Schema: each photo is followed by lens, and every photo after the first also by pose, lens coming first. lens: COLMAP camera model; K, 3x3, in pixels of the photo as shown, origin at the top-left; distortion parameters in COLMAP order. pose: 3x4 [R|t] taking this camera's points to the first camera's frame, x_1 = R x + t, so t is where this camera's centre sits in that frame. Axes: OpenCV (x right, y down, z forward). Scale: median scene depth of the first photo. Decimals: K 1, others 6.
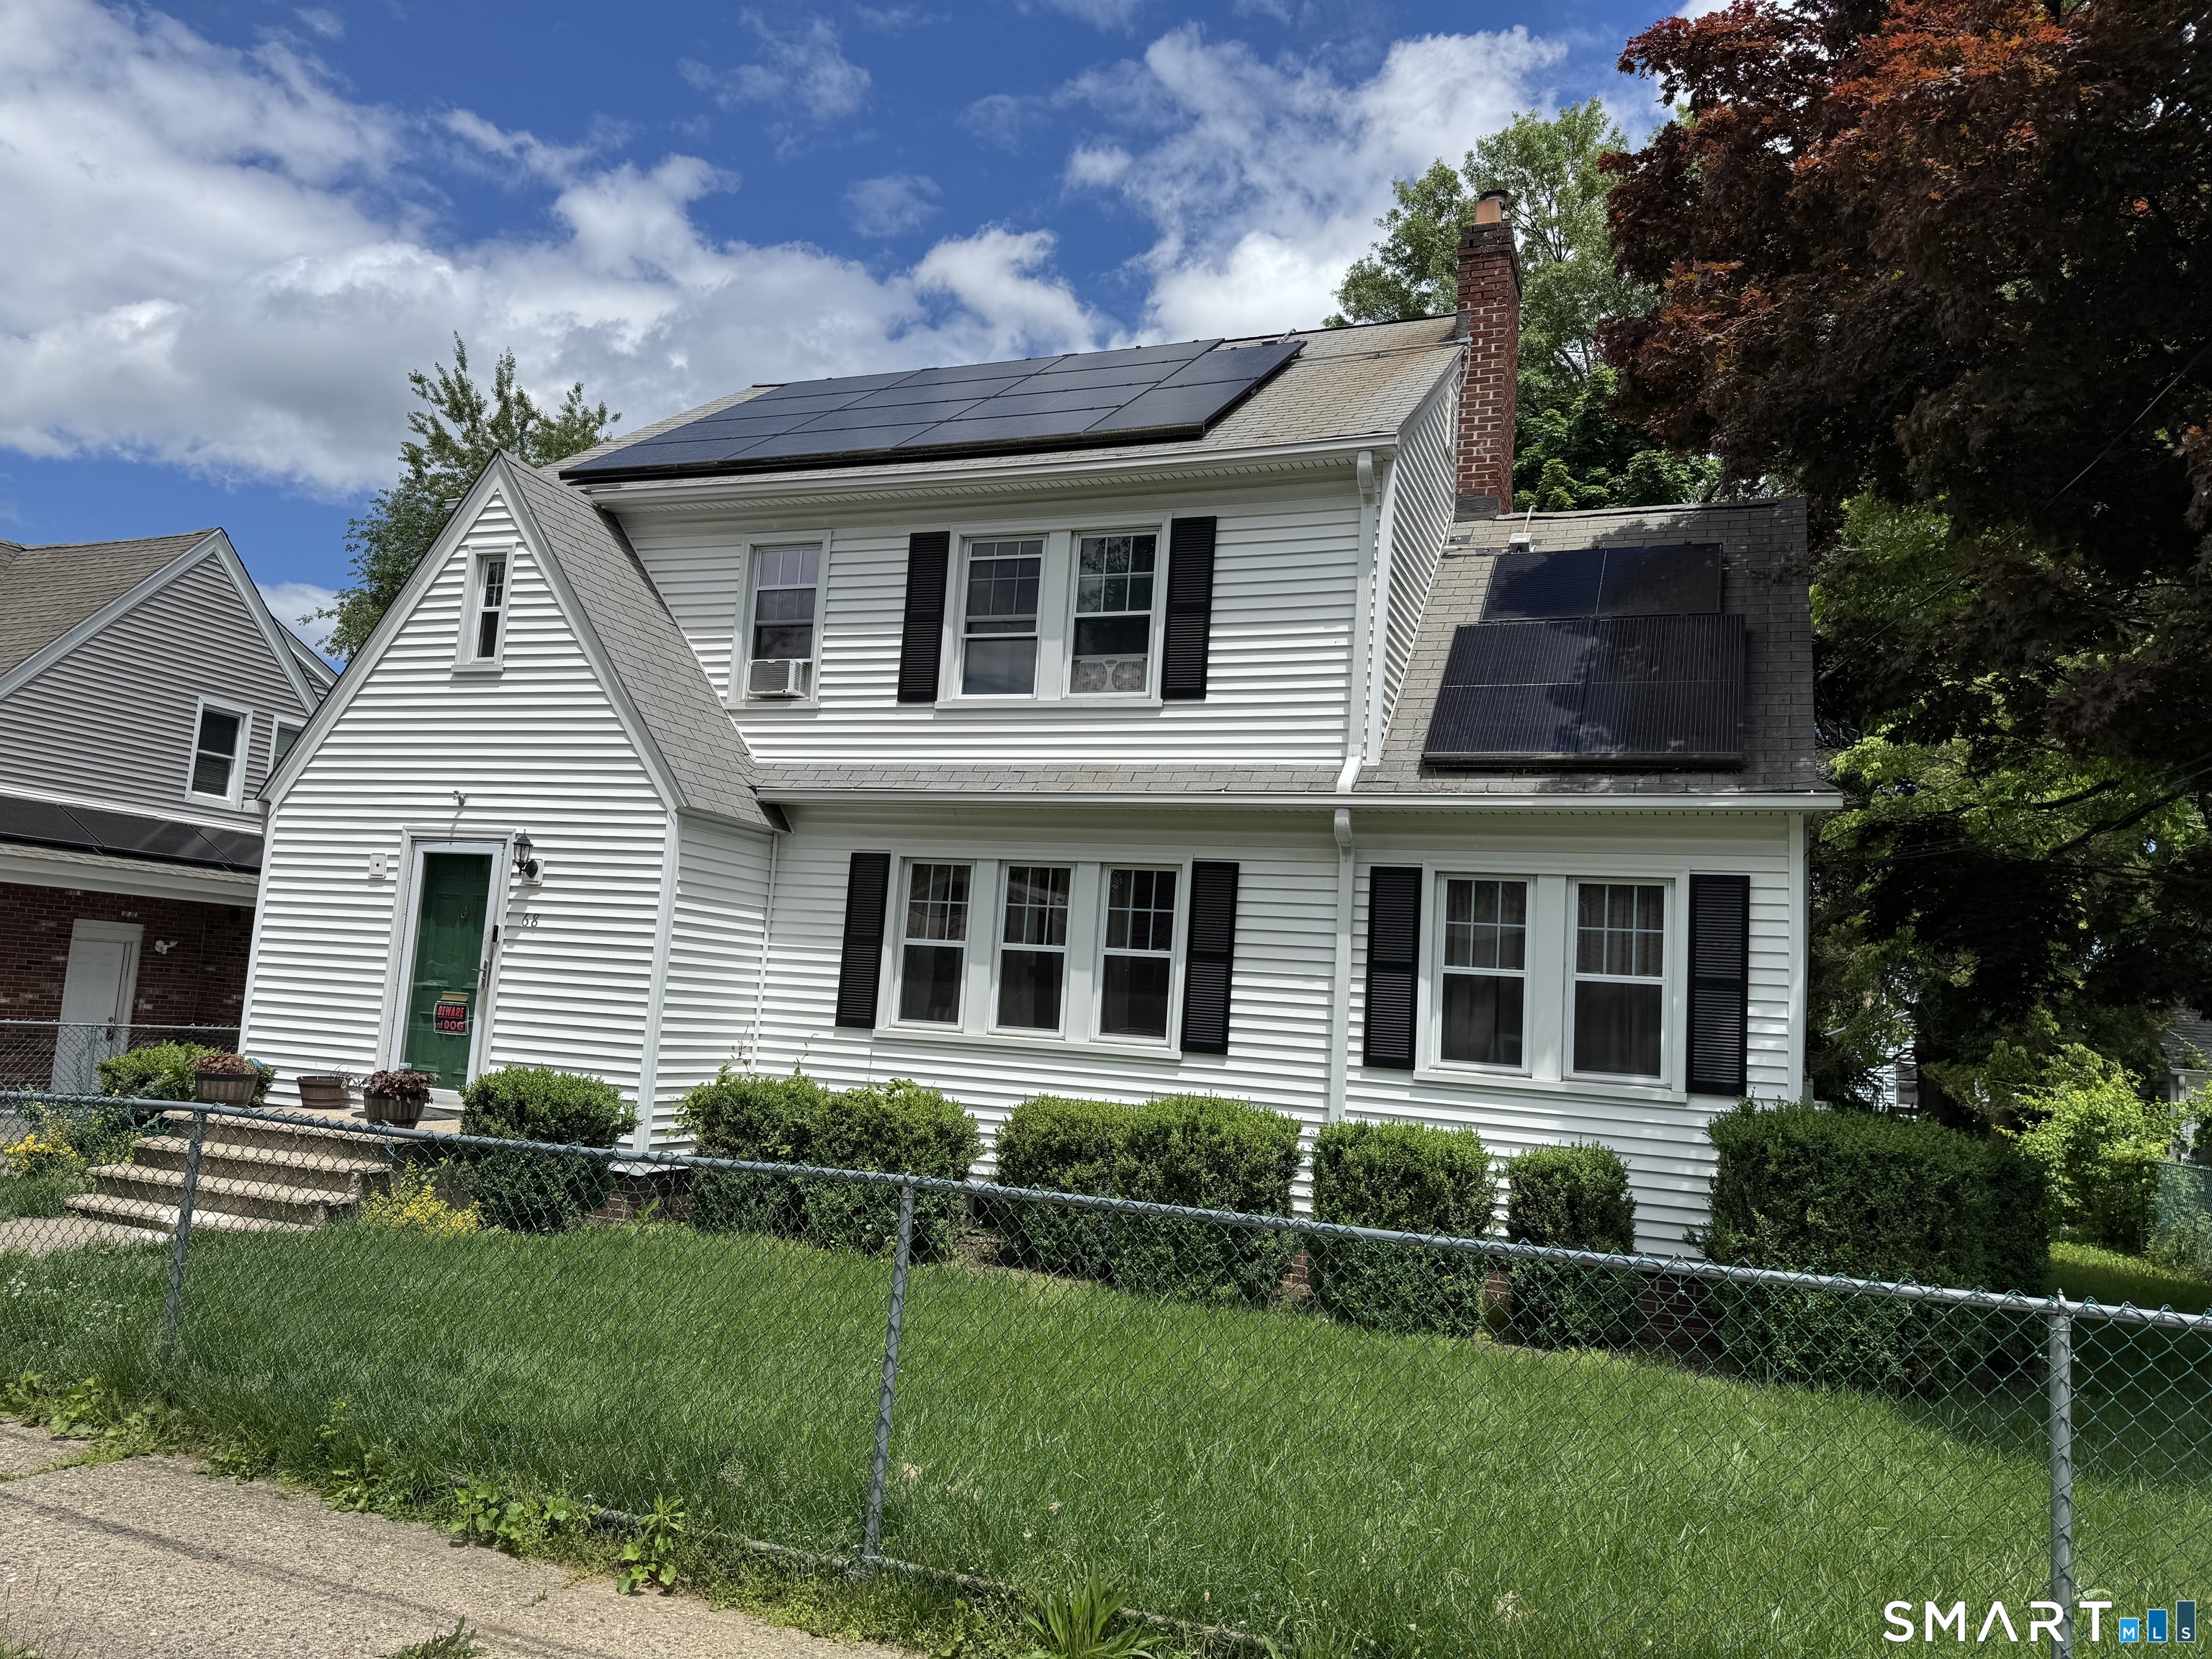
lens RADIAL K [[1523.4, 0, 1106.0], [0, 1523.4, 829.5], [0, 0, 1]] dist [0.131072, -0.101840]
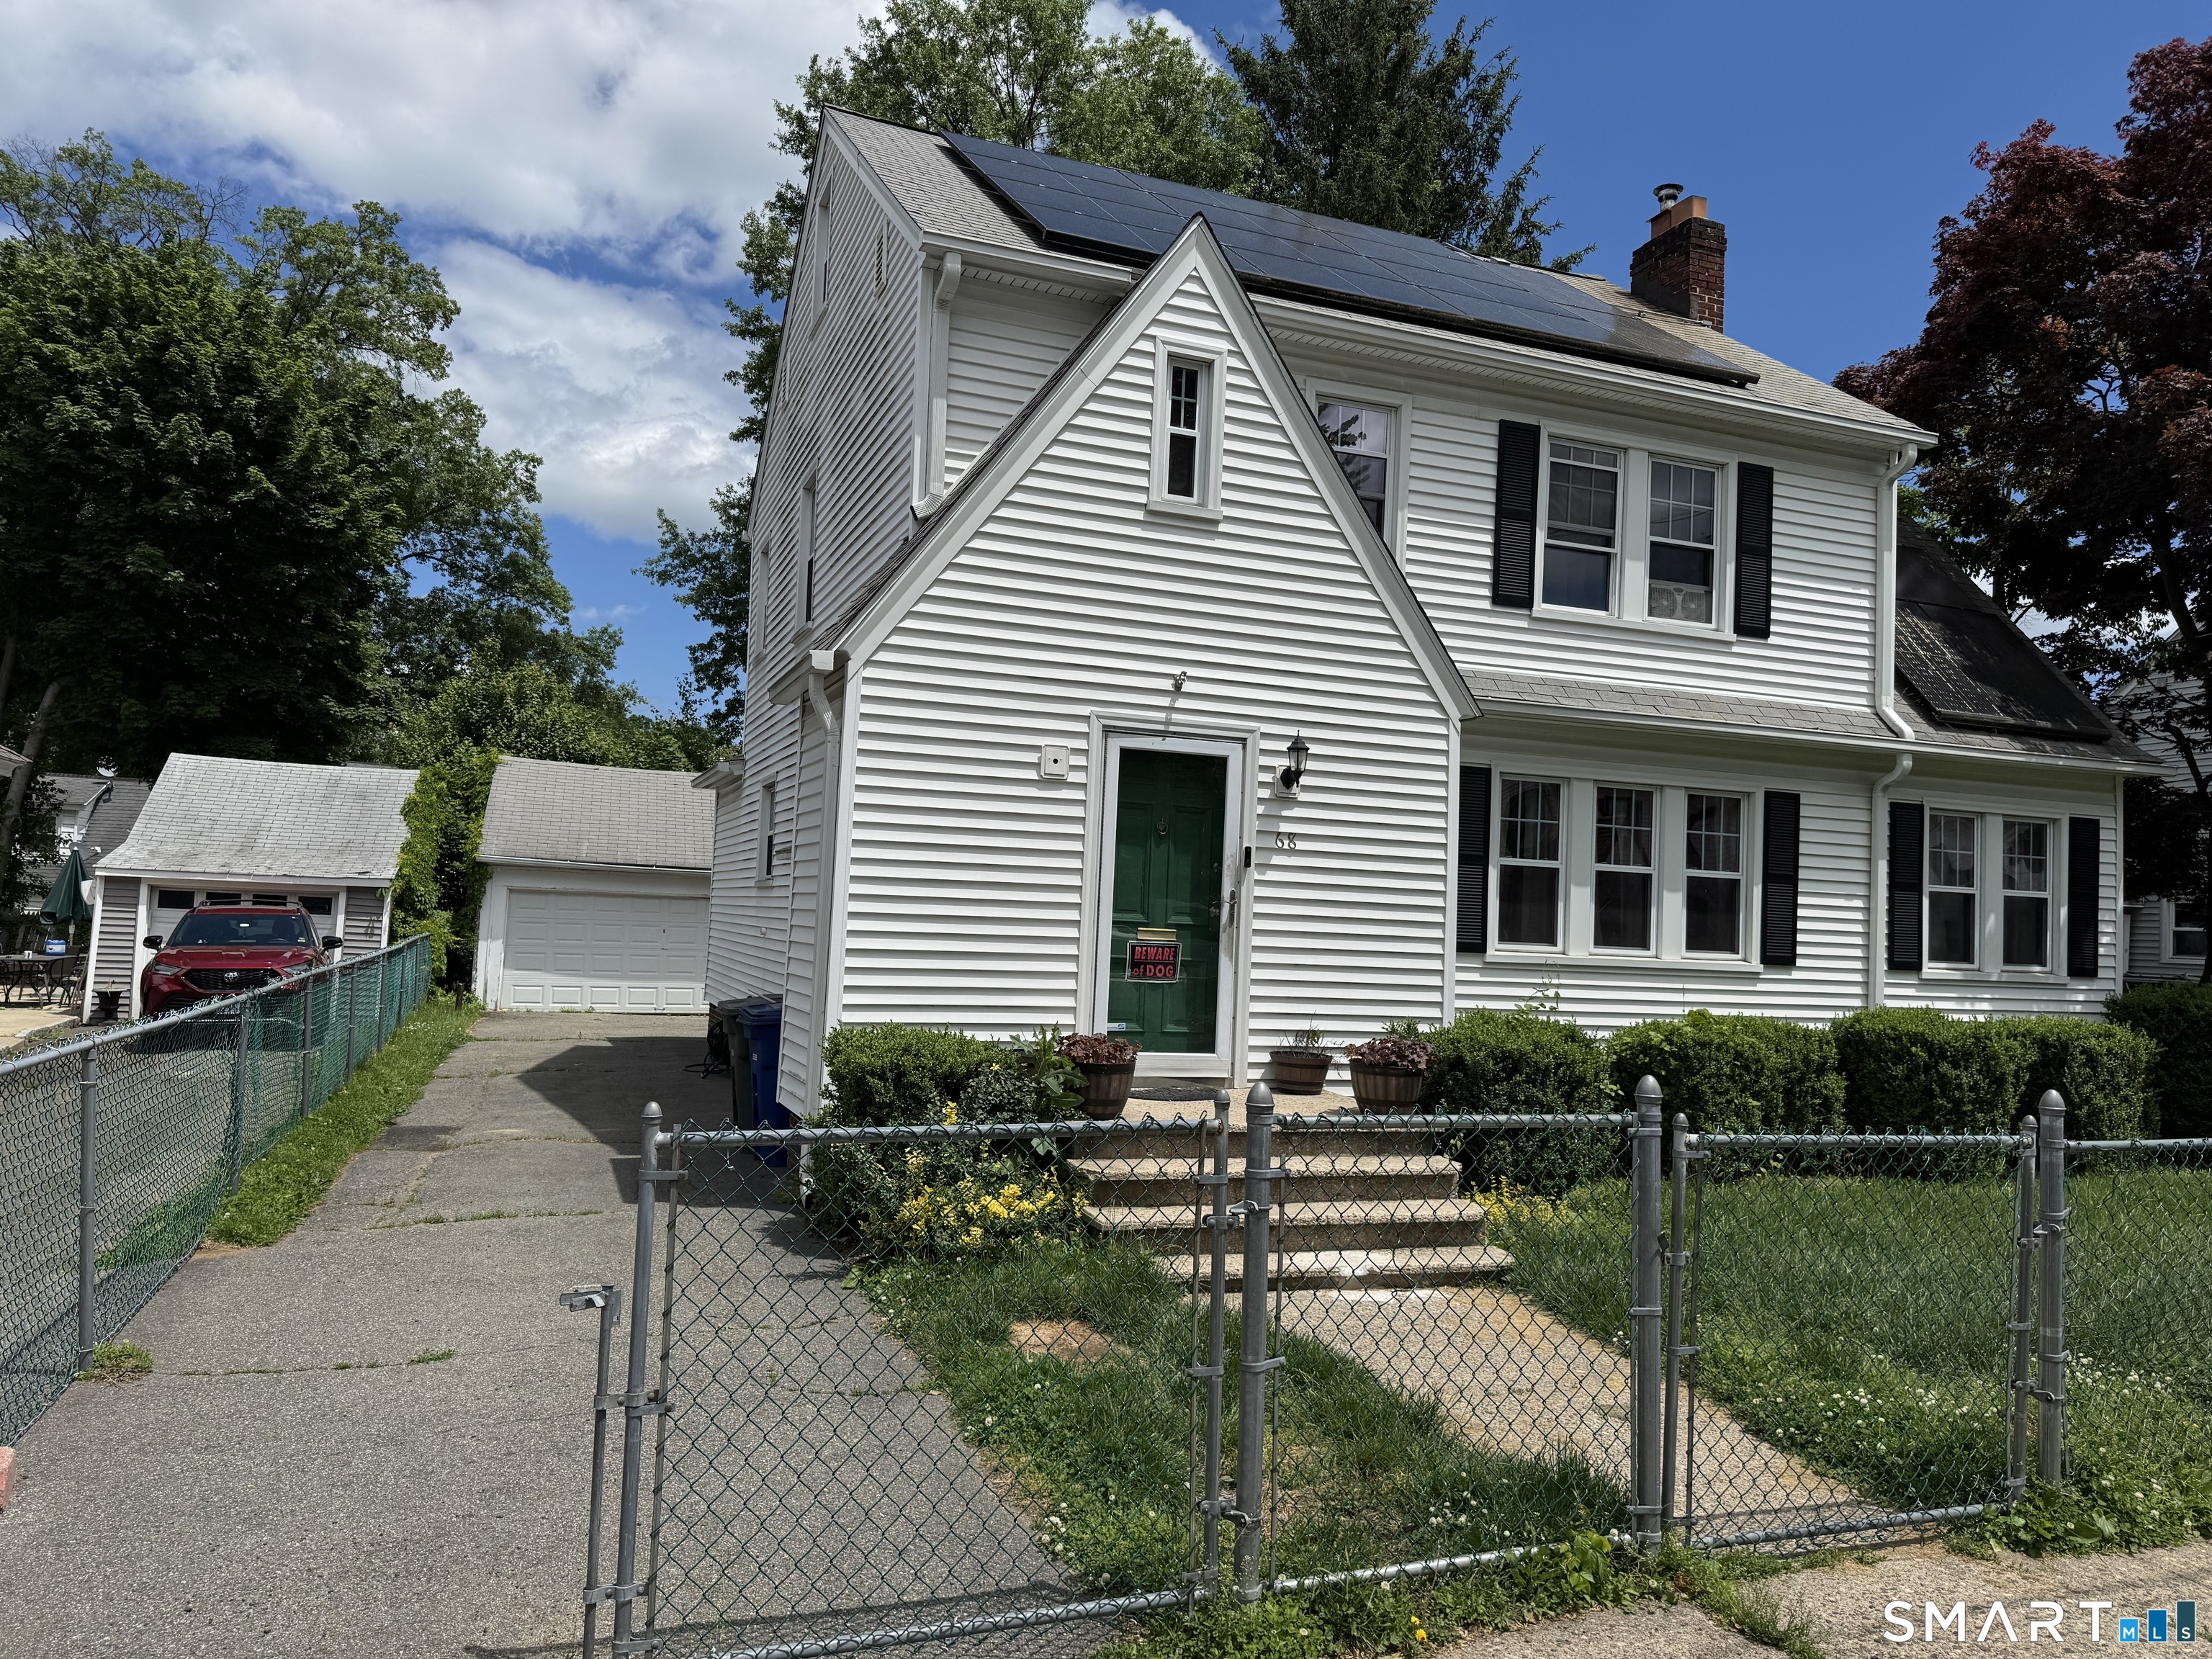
lens RADIAL K [[1527.7, 0, 1106.0], [0, 1527.7, 799.0], [0, 0, 1]] dist [0.248557, -0.432394]
pose [[0.728295, 0.012296, 0.685153, -0.996192], [-0.078954, 0.994686, 0.066074, -0.009497], [-0.680700, -0.102217, 0.725396, 0.479998]]
